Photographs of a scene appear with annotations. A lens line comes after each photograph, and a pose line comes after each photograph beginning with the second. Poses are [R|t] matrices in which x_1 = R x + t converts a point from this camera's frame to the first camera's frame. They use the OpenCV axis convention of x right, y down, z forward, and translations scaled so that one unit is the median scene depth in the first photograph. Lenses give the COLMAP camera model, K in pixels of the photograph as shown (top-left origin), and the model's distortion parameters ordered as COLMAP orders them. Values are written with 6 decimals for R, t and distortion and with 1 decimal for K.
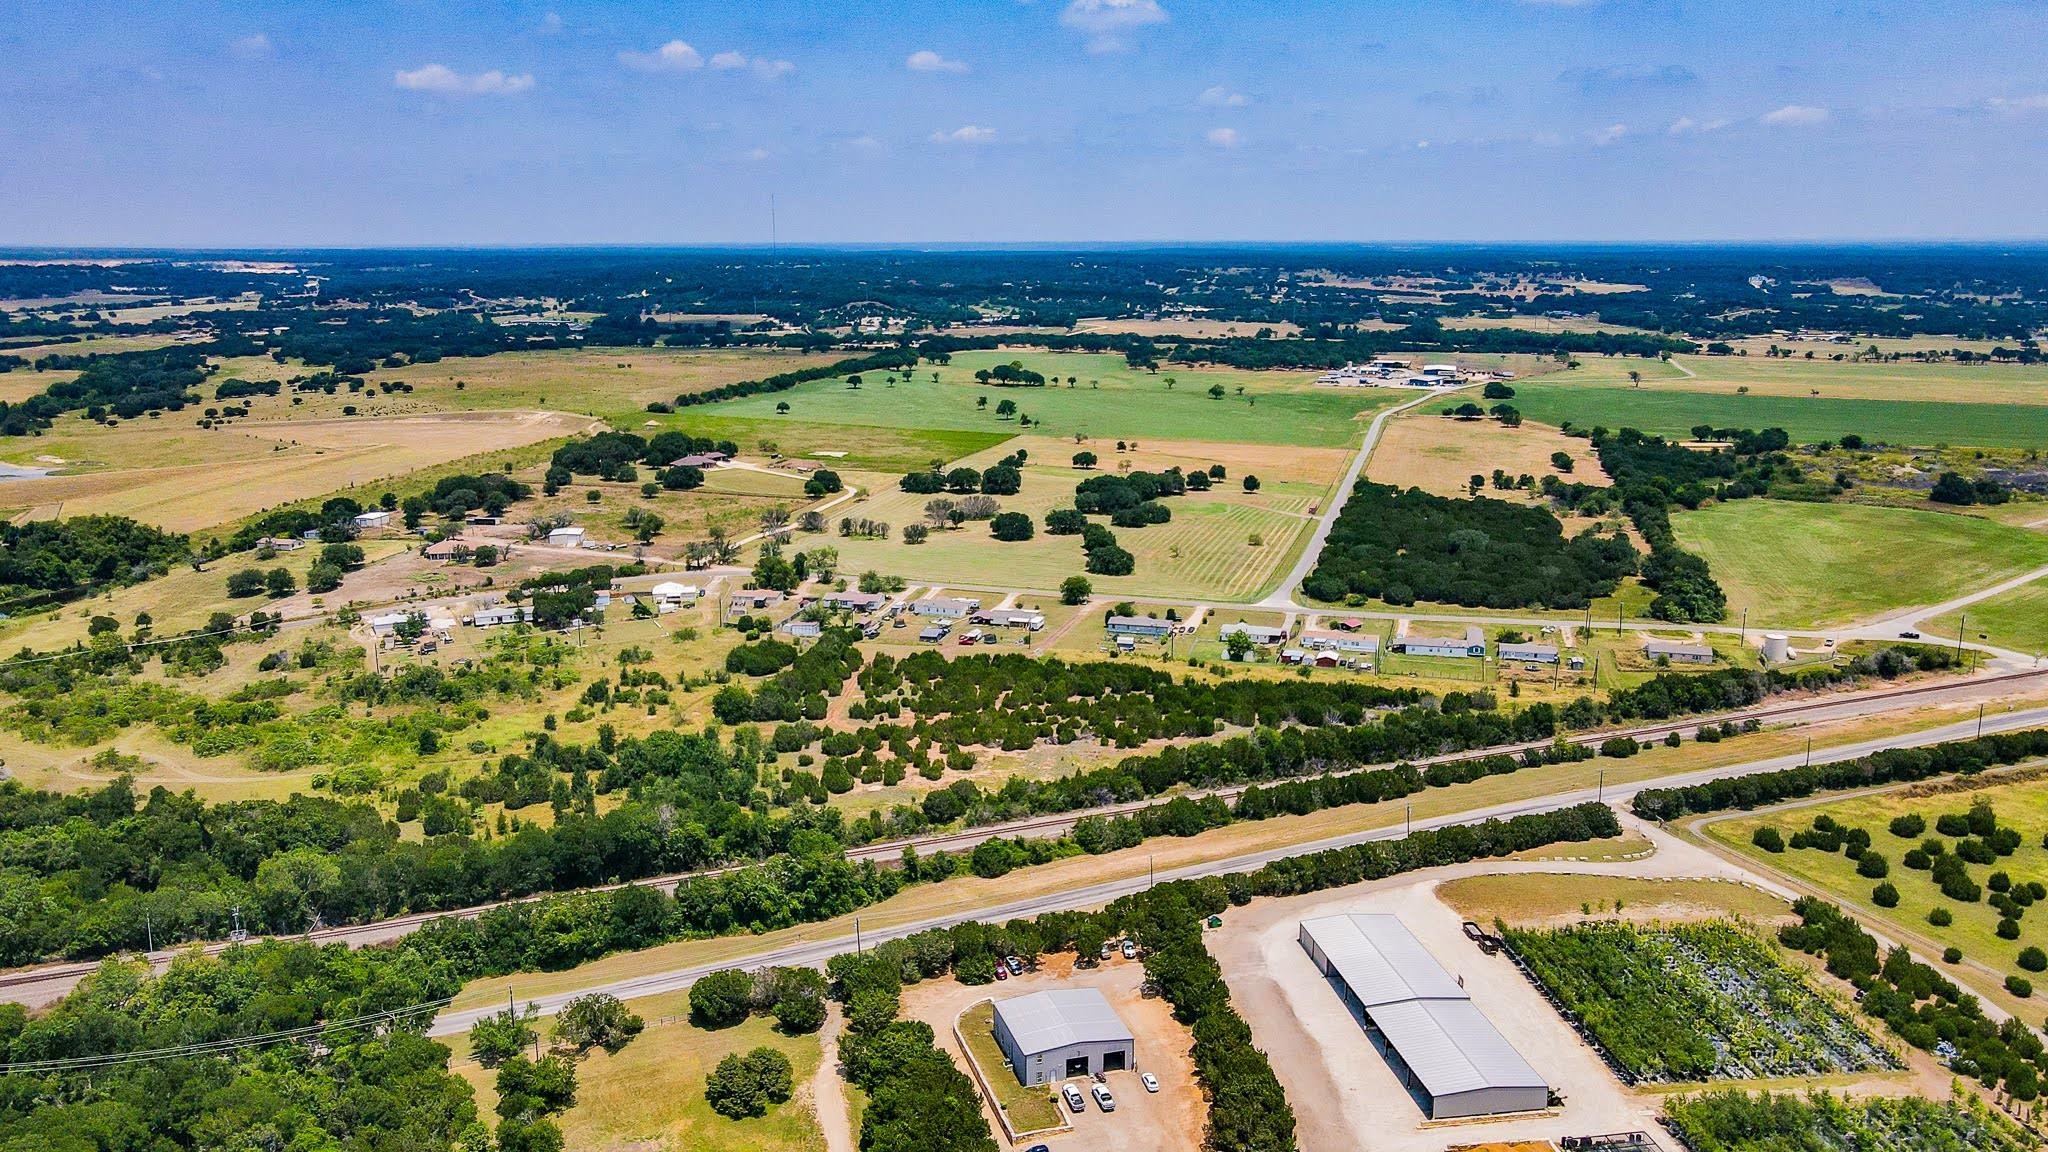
lens RADIAL K [[1510.8, 0, 1019.2], [0, 1510.8, 611.4], [0, 0, 1]] dist [0.002853, 0.017563]
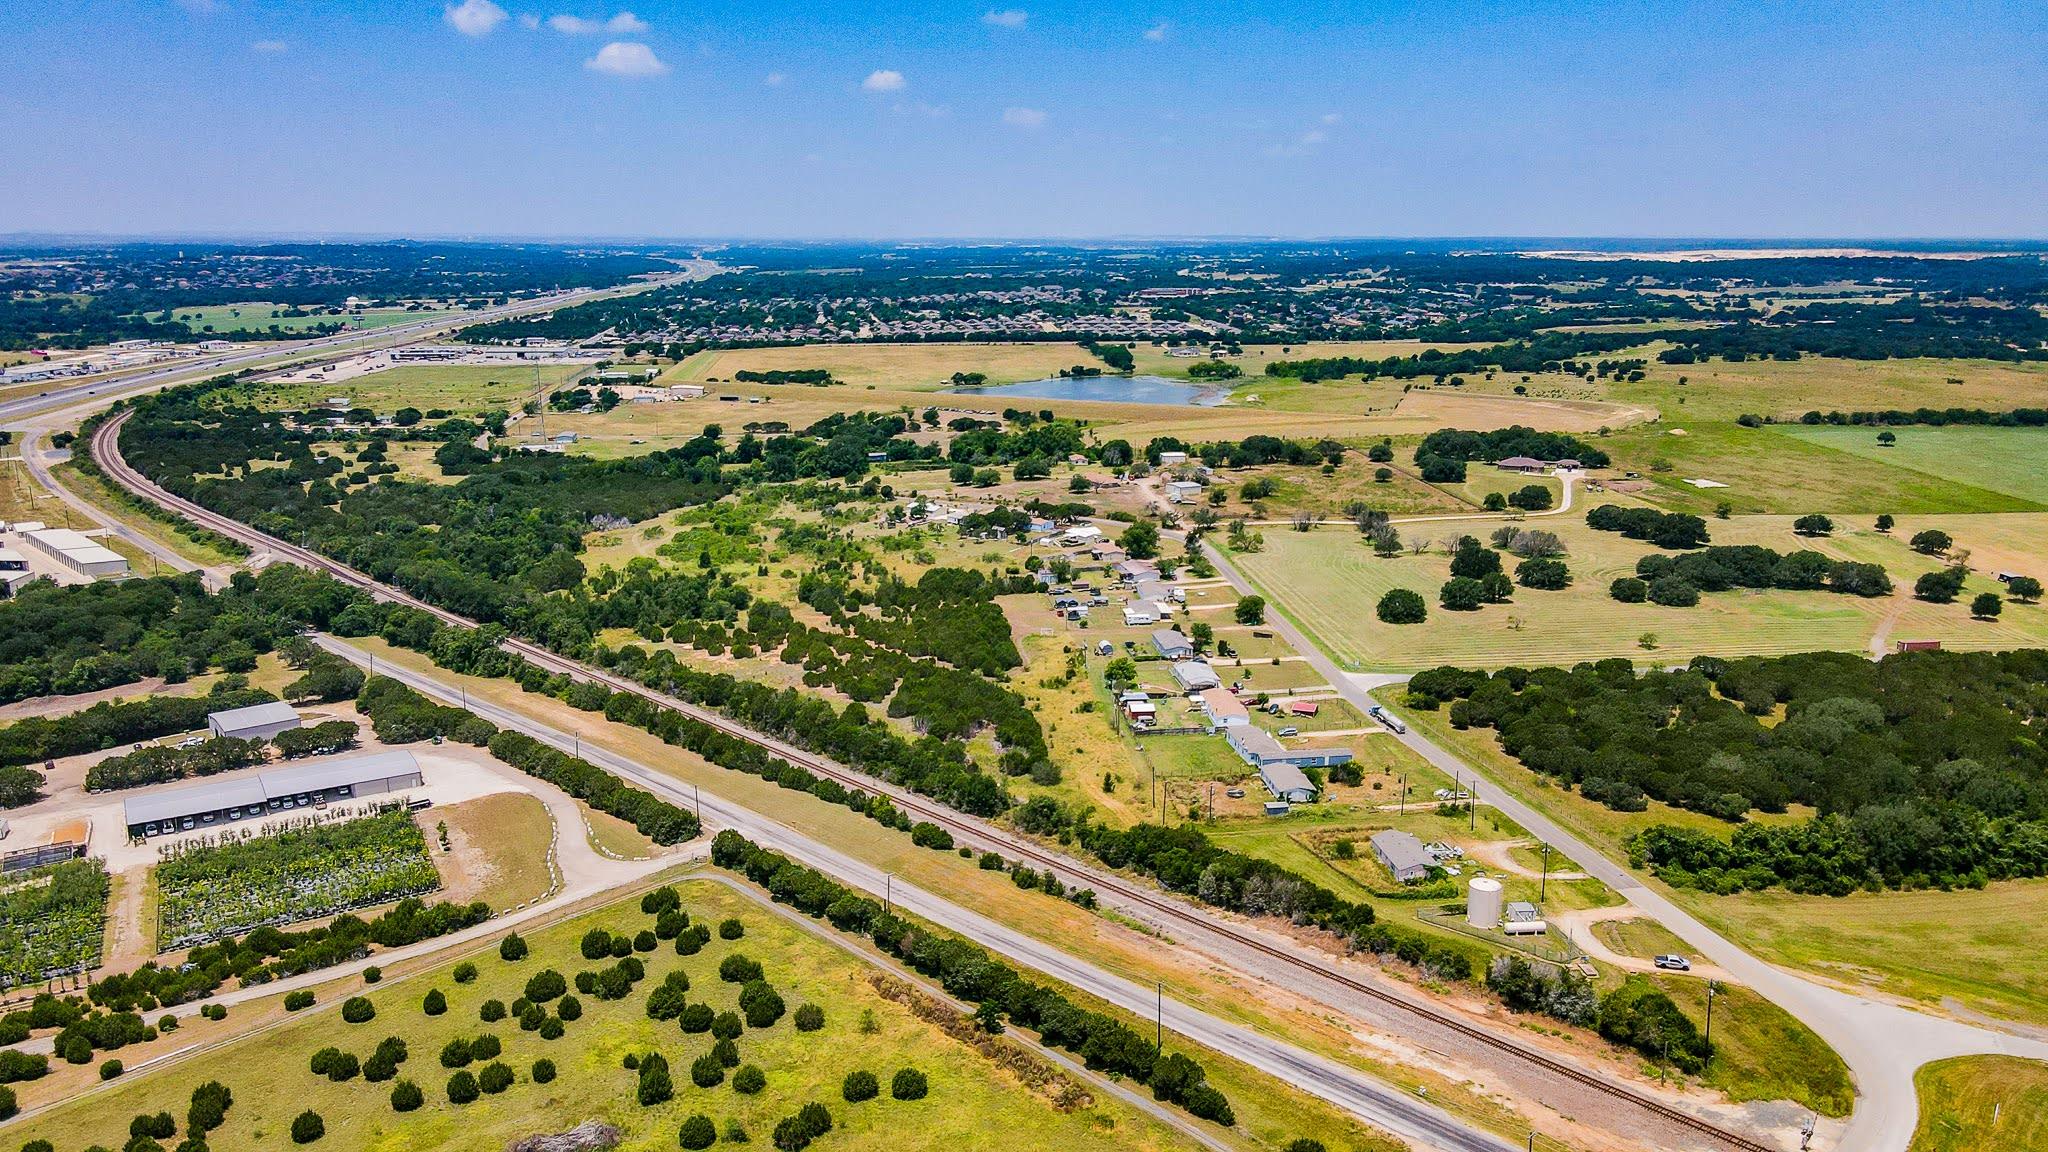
lens RADIAL K [[1510.8, 0, 1010.1], [0, 1510.8, 589.9], [0, 0, 1]] dist [0.002853, 0.017563]
pose [[0.391492, 0.218814, -0.893787, 1.192746], [-0.226947, 0.964271, 0.136663, -0.175693], [0.891756, 0.149339, 0.427163, 0.689456]]
